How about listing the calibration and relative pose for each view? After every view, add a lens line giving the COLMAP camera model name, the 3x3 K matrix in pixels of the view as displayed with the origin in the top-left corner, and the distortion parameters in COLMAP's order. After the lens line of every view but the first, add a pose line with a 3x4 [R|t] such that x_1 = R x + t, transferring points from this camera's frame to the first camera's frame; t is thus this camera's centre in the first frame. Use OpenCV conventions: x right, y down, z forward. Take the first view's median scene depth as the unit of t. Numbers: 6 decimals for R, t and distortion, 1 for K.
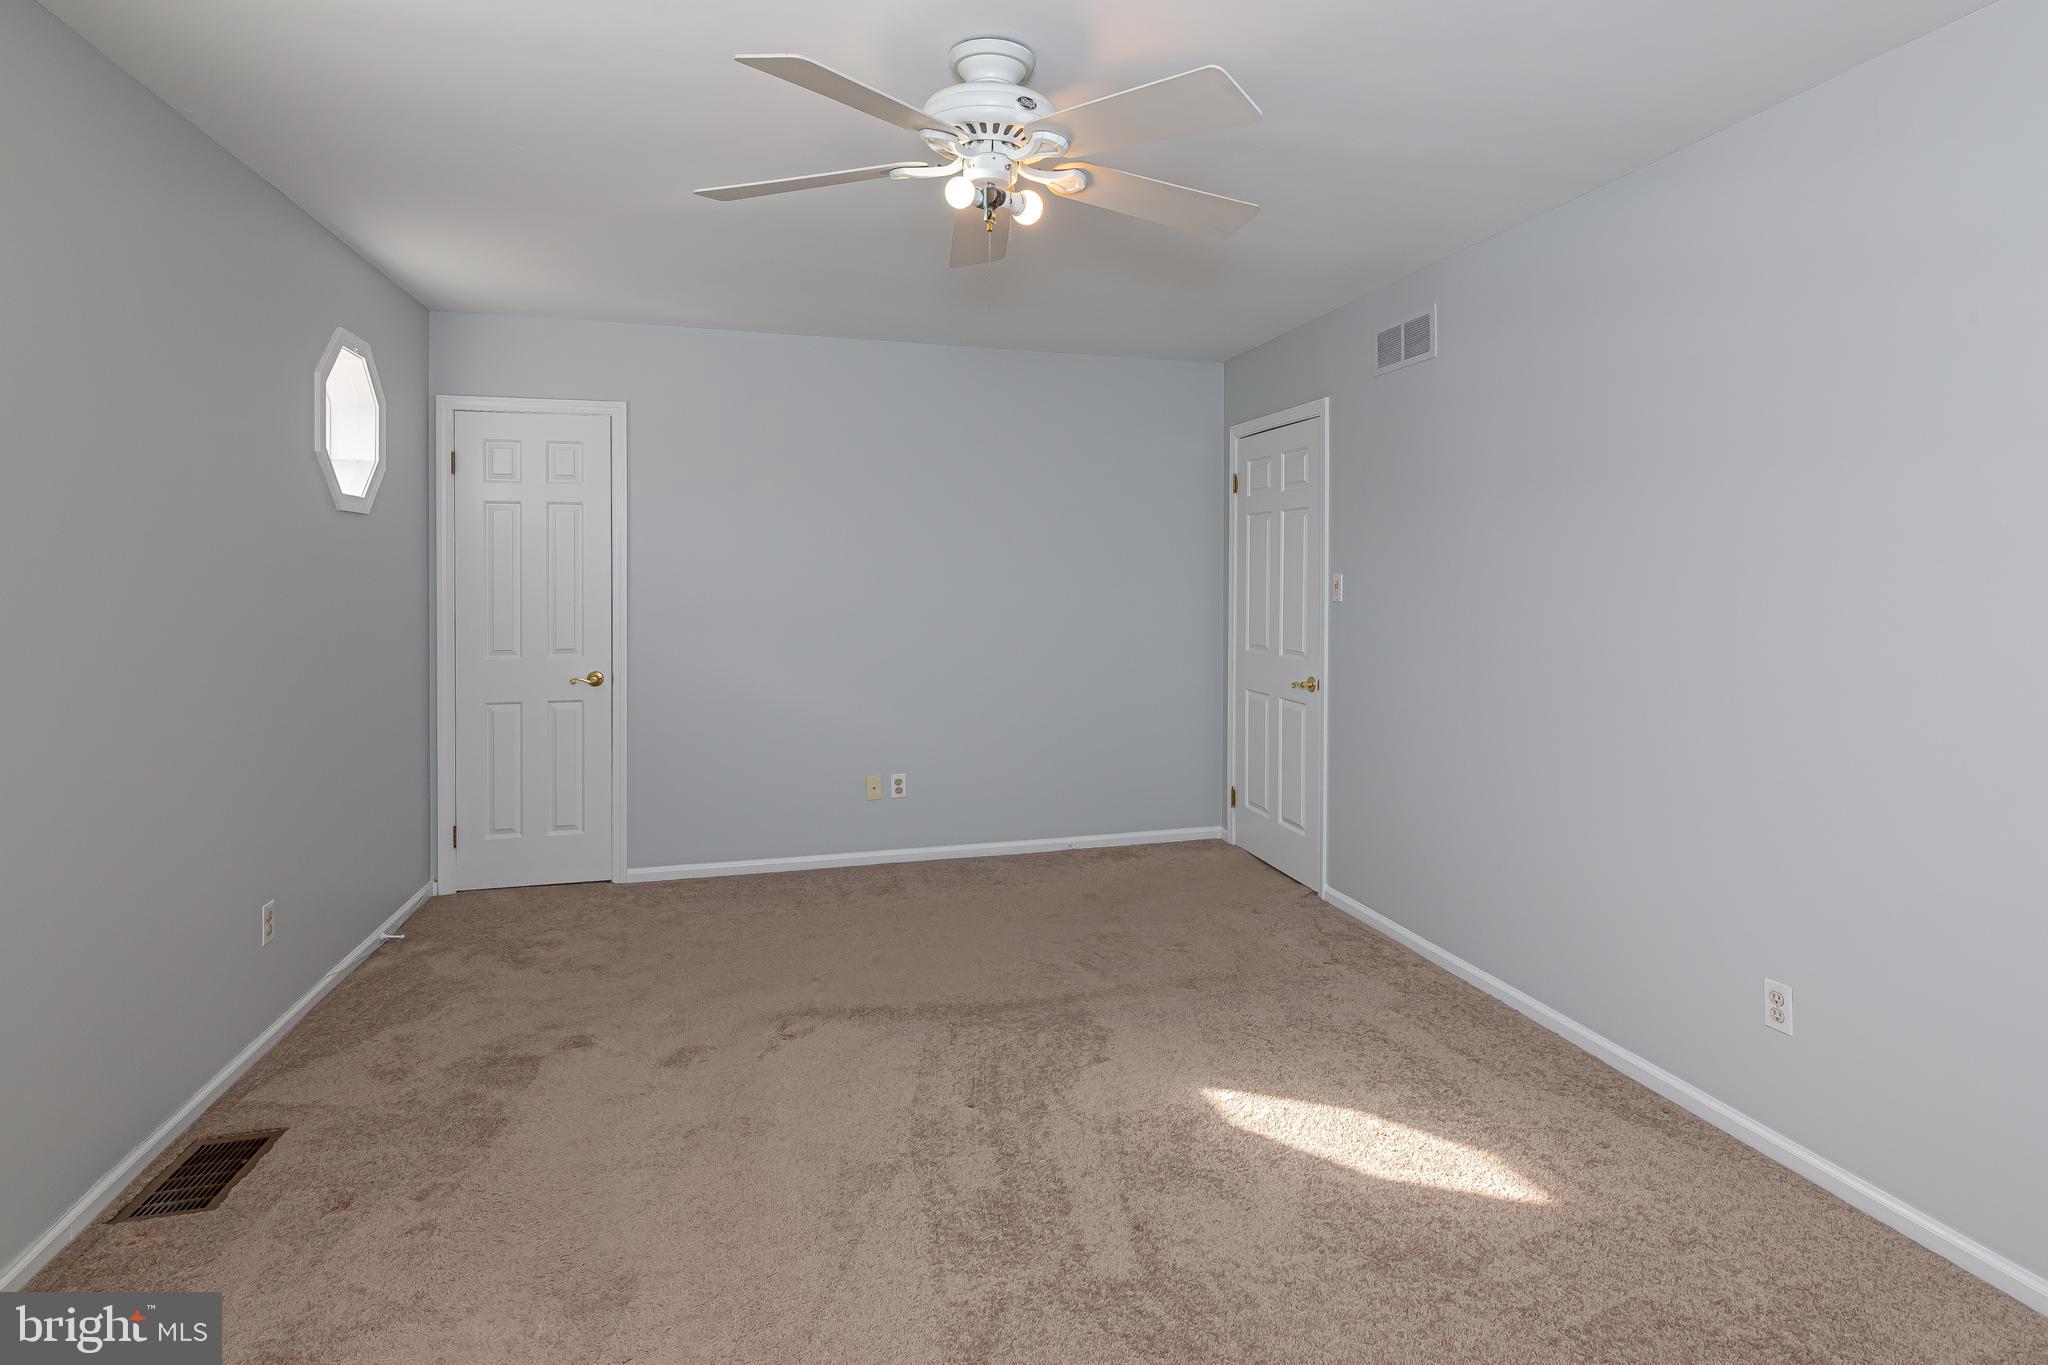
lens RADIAL K [[940.6, 0, 1024.1], [0, 940.6, 582.3], [0, 0, 1]] dist [0.002193, 0.000115]
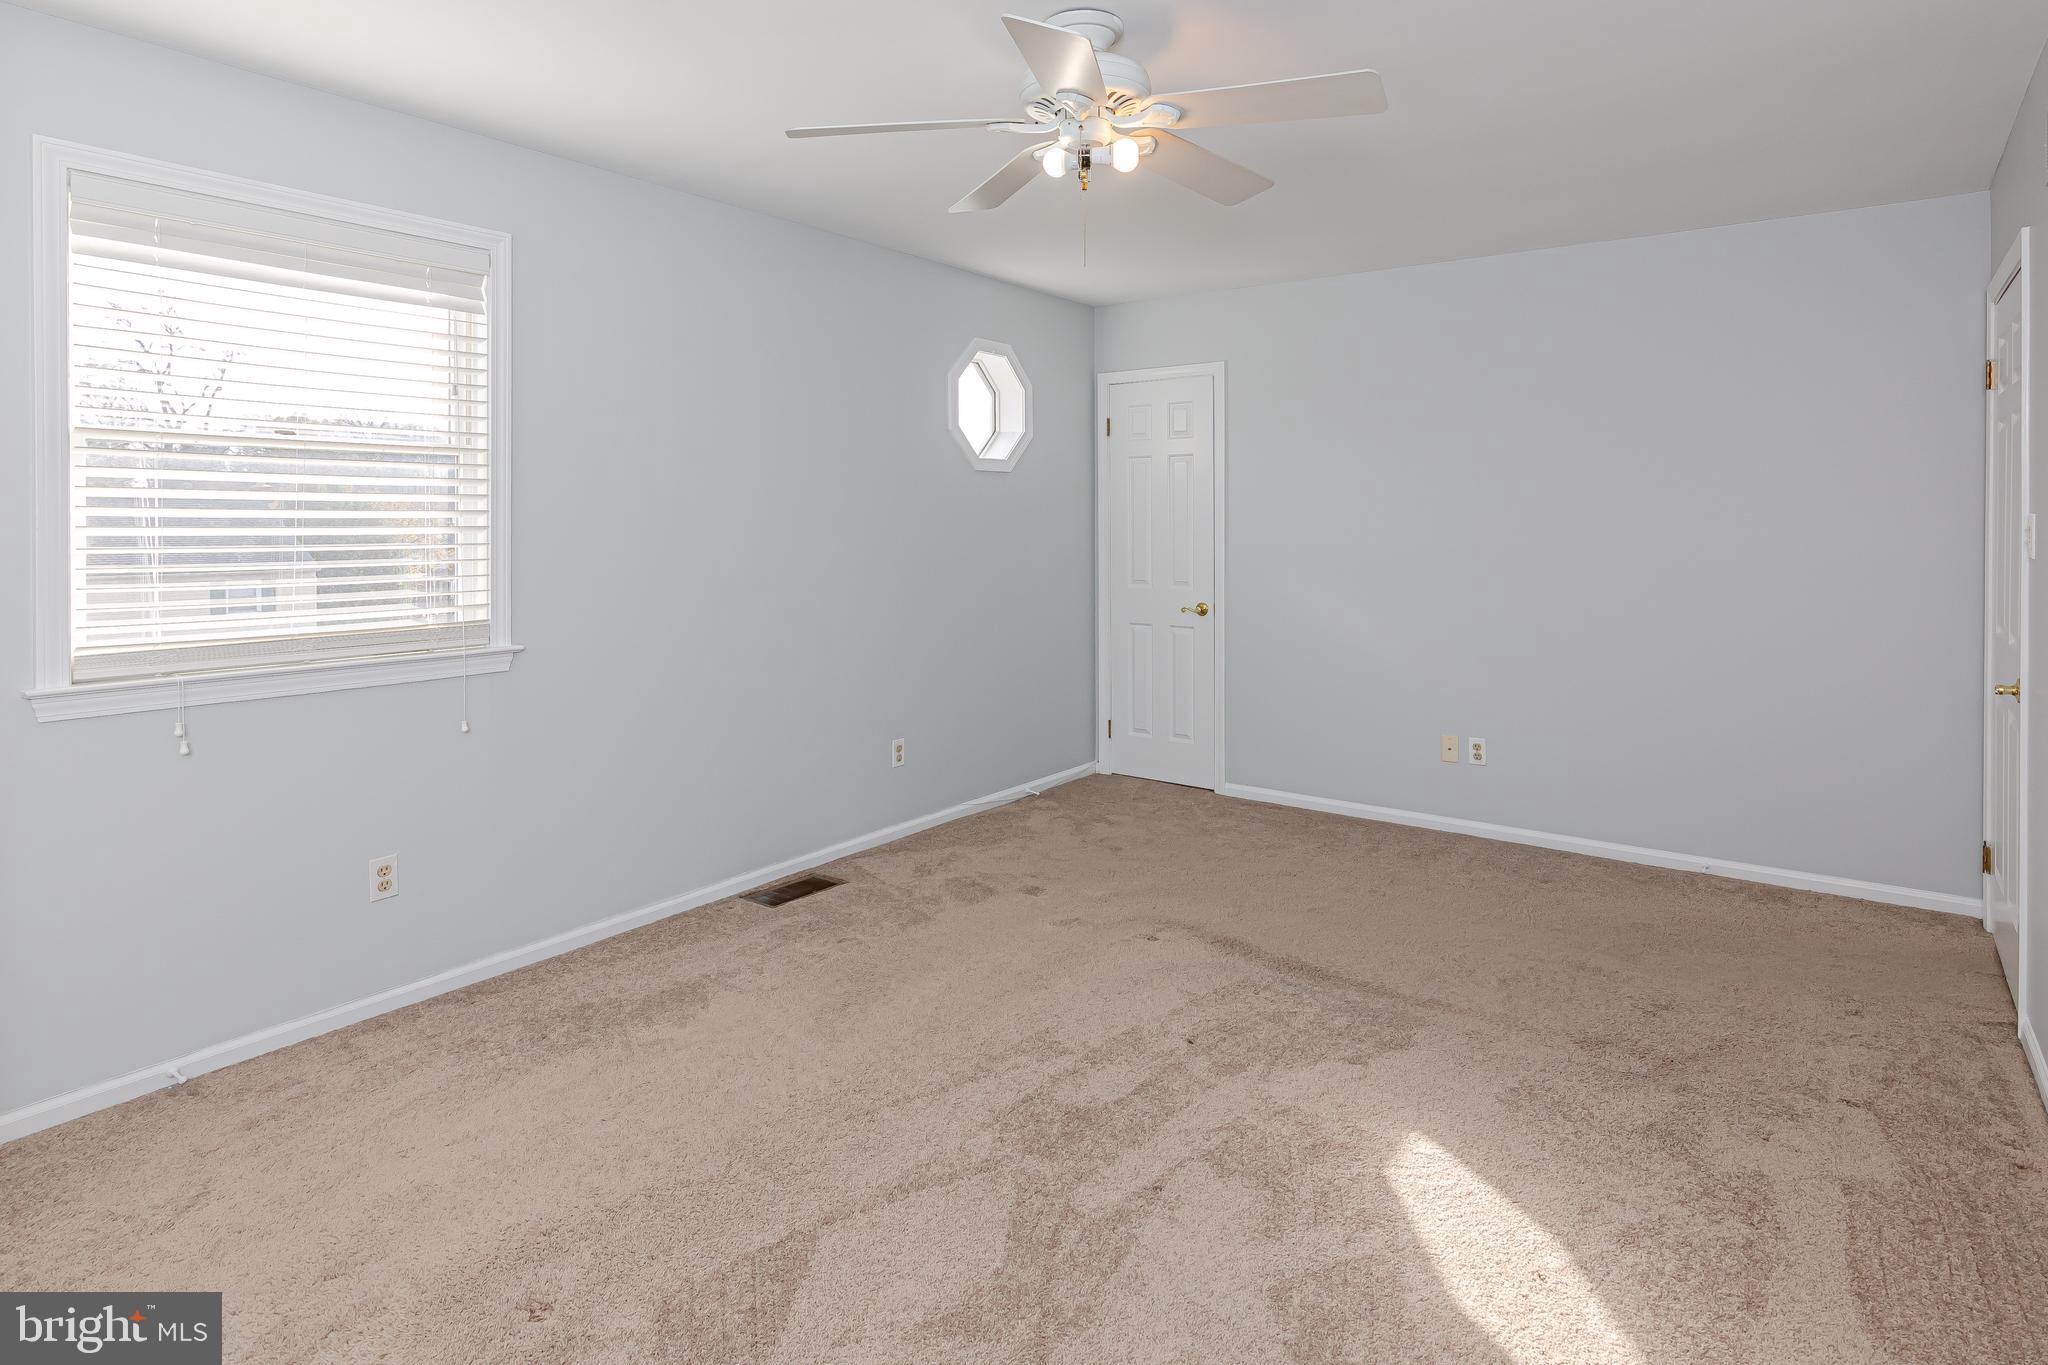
lens RADIAL K [[934.6, 0, 1024.2], [0, 934.6, 521.7], [0, 0, 1]] dist [0.001705, 0.000349]
pose [[0.694439, 0.001568, -0.719550, 0.271169], [-0.004842, 0.999985, -0.002494, 0.002289], [0.719535, 0.005216, 0.694436, 0.088678]]
